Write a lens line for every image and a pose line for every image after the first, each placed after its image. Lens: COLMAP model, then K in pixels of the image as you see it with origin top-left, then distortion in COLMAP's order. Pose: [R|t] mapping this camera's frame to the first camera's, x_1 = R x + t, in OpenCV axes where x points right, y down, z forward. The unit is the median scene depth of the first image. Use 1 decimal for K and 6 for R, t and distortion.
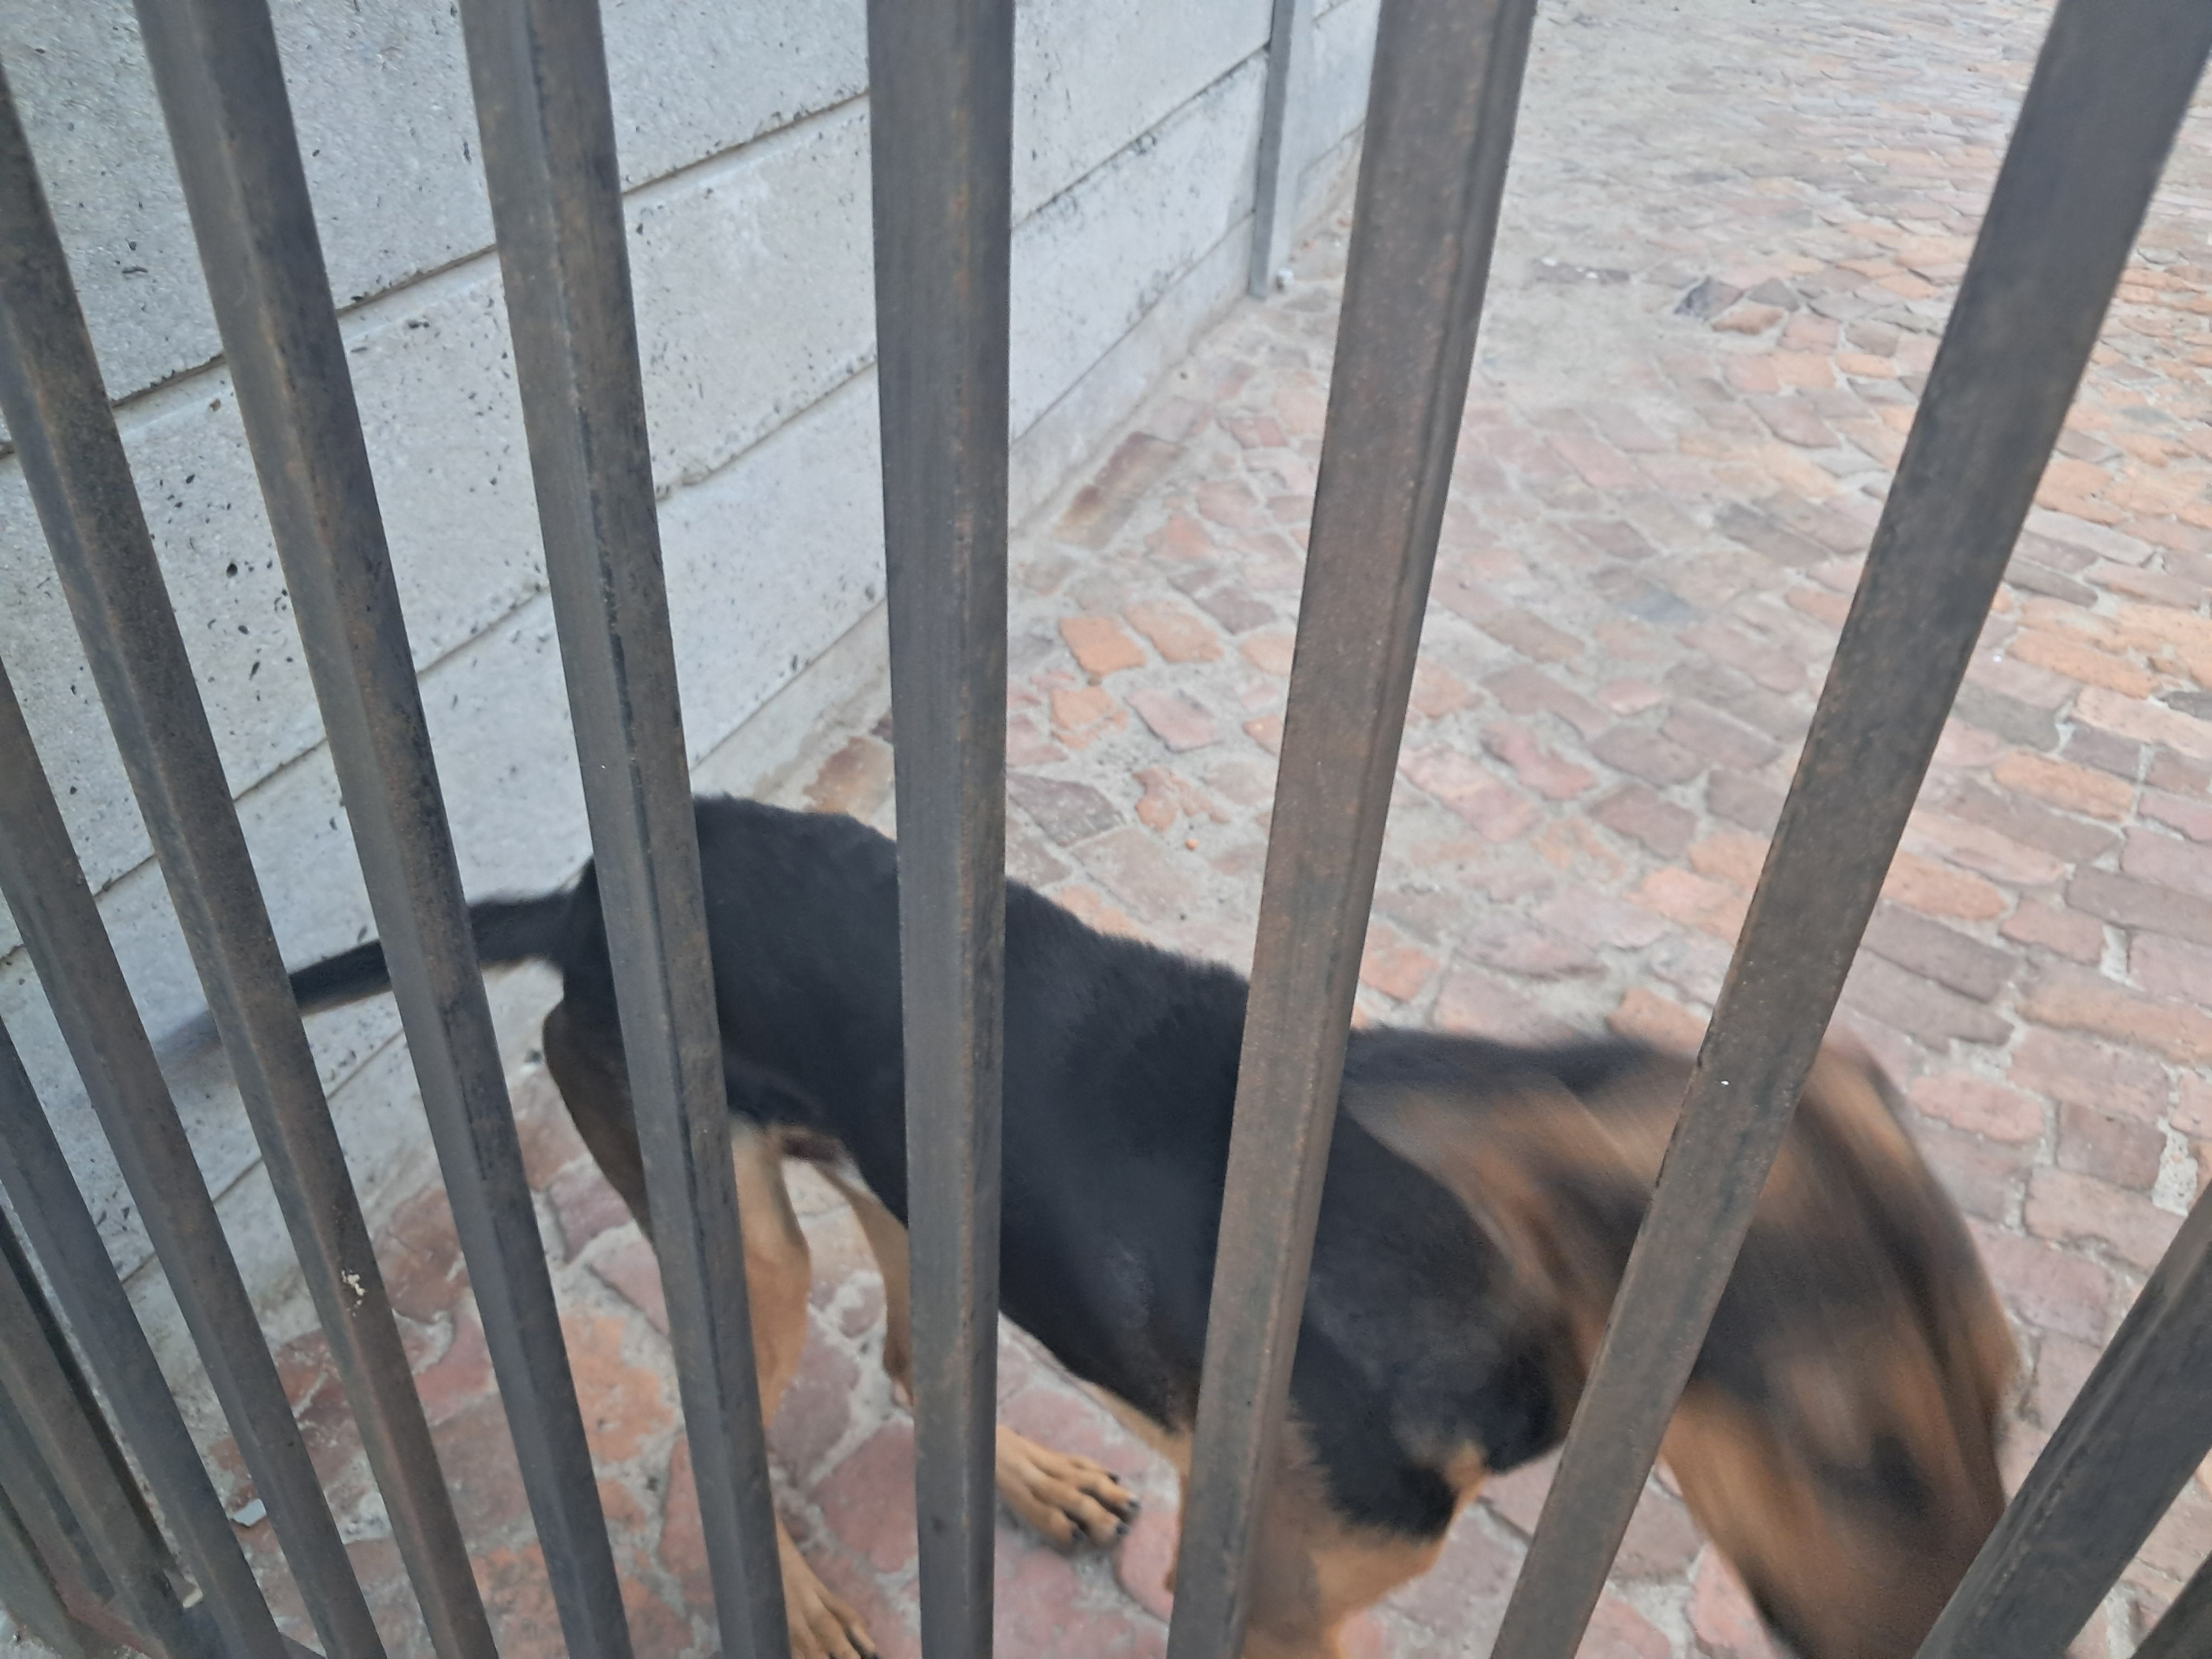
lens RADIAL K [[1711.3, 0, 1099.1], [0, 1711.3, 829.7], [0, 0, 1]] dist [-0.001441, -0.000466]
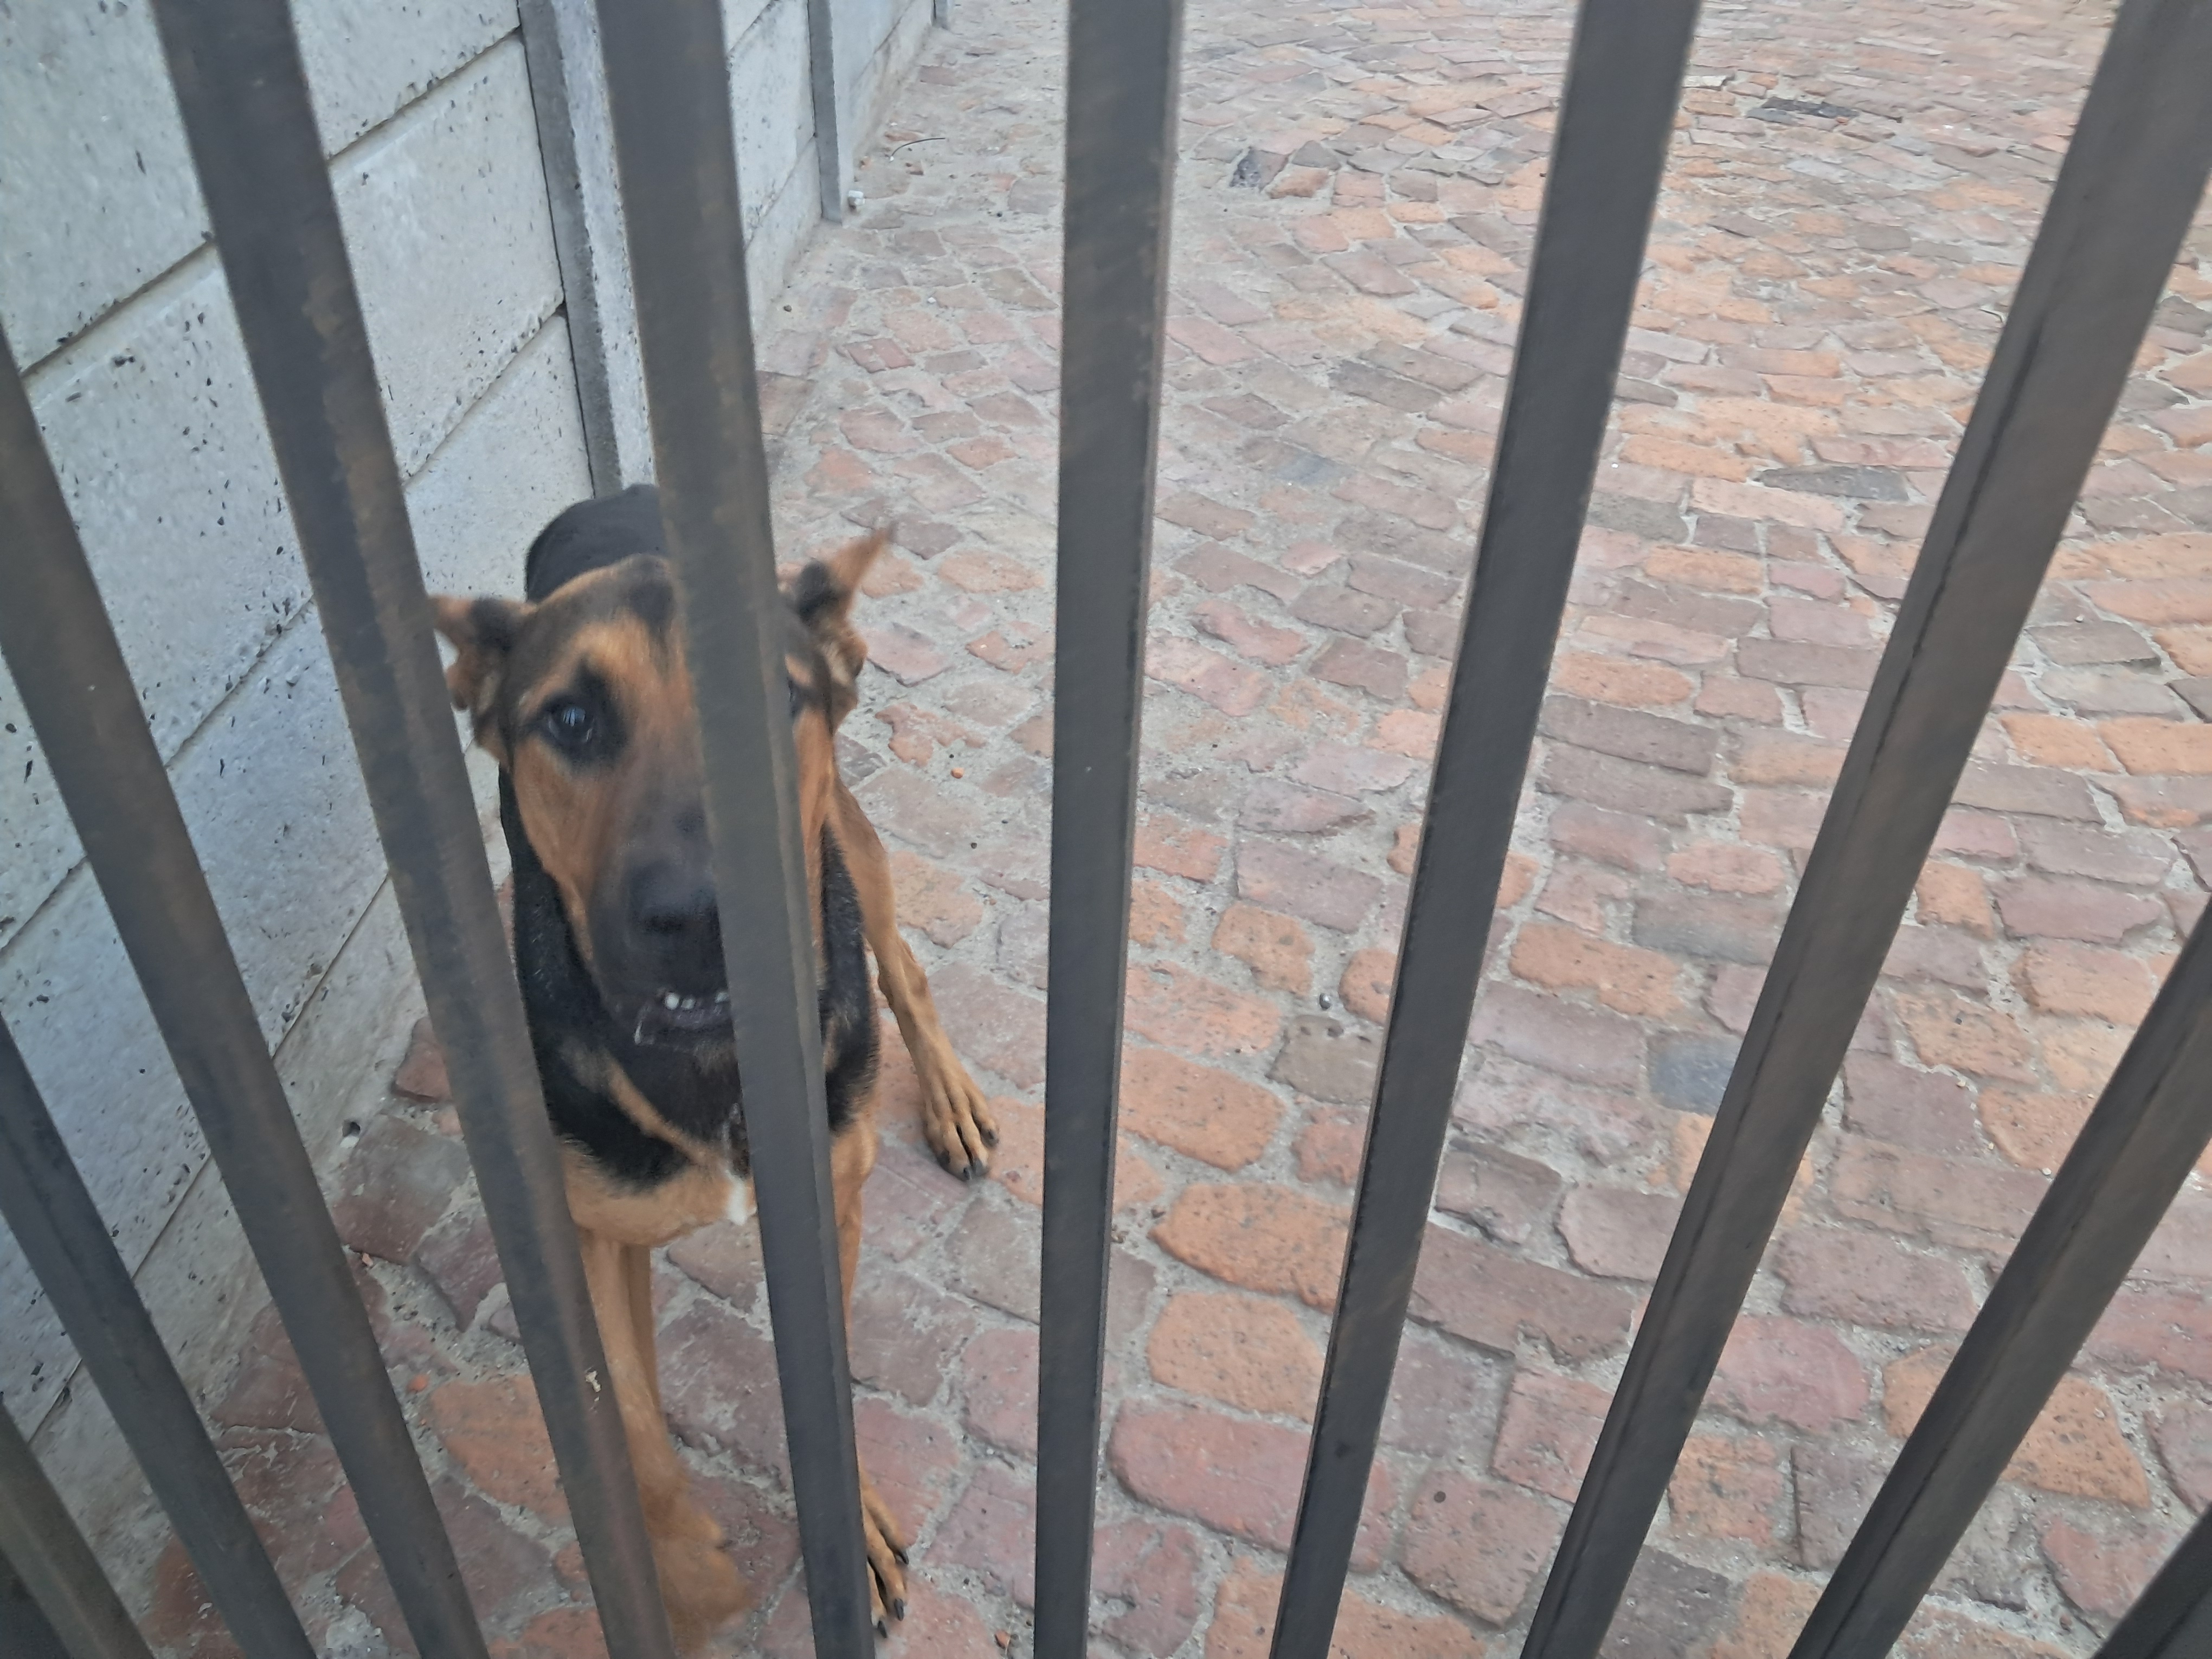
lens RADIAL K [[1711.3, 0, 1028.6], [0, 1711.3, 804.4], [0, 0, 1]] dist [-0.001441, -0.000466]
pose [[0.960261, -0.193498, 0.201139, -0.105099], [0.187502, 0.981060, 0.048634, -0.013422], [-0.206740, -0.008987, 0.978355, 0.013201]]
